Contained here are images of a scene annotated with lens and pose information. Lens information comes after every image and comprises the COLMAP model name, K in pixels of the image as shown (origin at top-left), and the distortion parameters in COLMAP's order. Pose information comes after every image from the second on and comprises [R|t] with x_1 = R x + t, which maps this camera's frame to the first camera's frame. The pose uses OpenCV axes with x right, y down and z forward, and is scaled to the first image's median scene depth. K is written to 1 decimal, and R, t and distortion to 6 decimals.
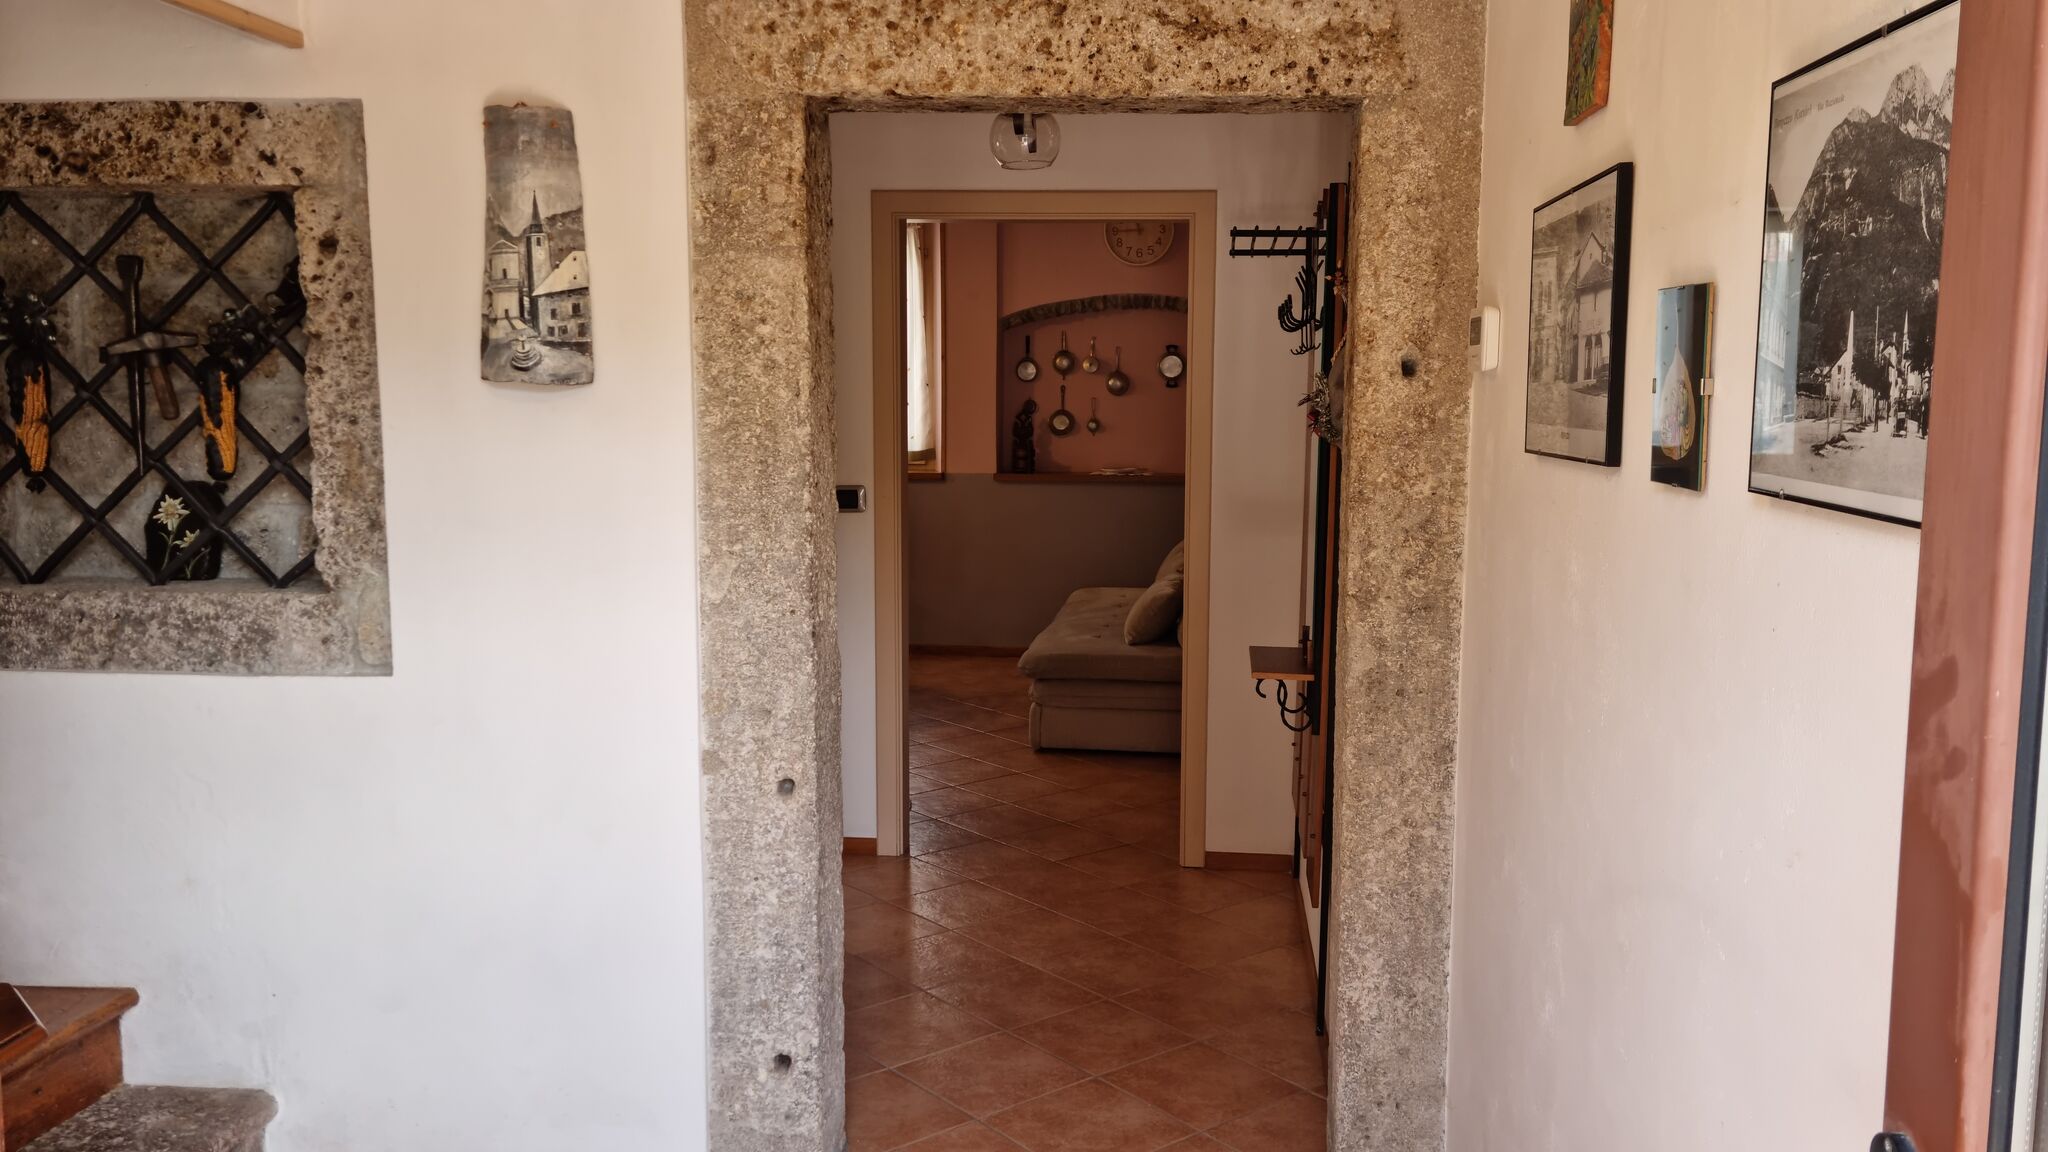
lens RADIAL K [[1630.8, 0, 1085.6], [0, 1630.8, 570.8], [0, 0, 1]] dist [0.124595, -0.119368]
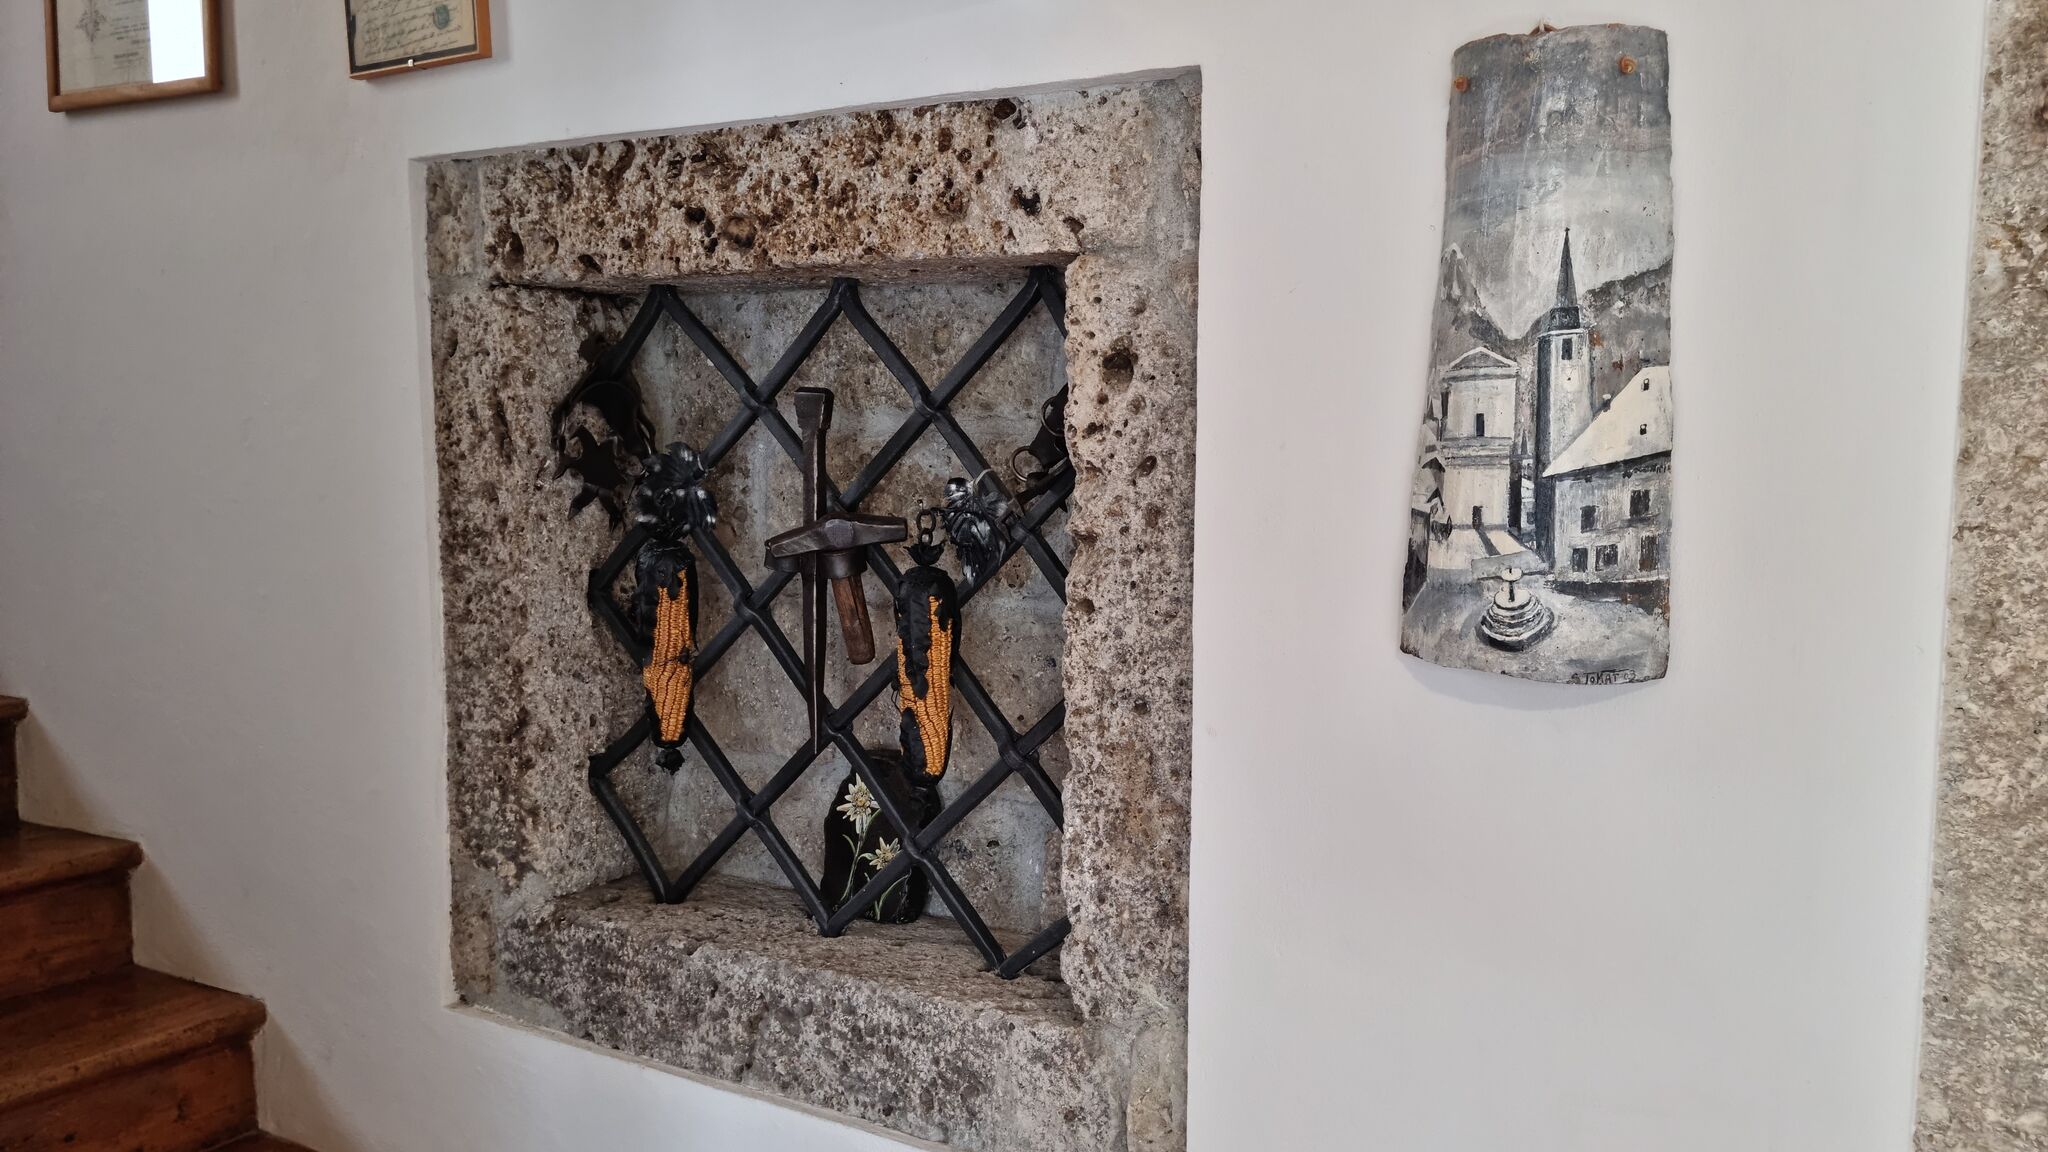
lens RADIAL K [[1567.3, 0, 1077.3], [0, 1567.3, 517.4], [0, 0, 1]] dist [0.111693, -0.055403]
pose [[0.898904, 0.029775, -0.437133, -0.250716], [-0.056511, 0.997234, -0.048281, -0.123016], [0.434486, 0.068103, 0.898100, 0.559037]]
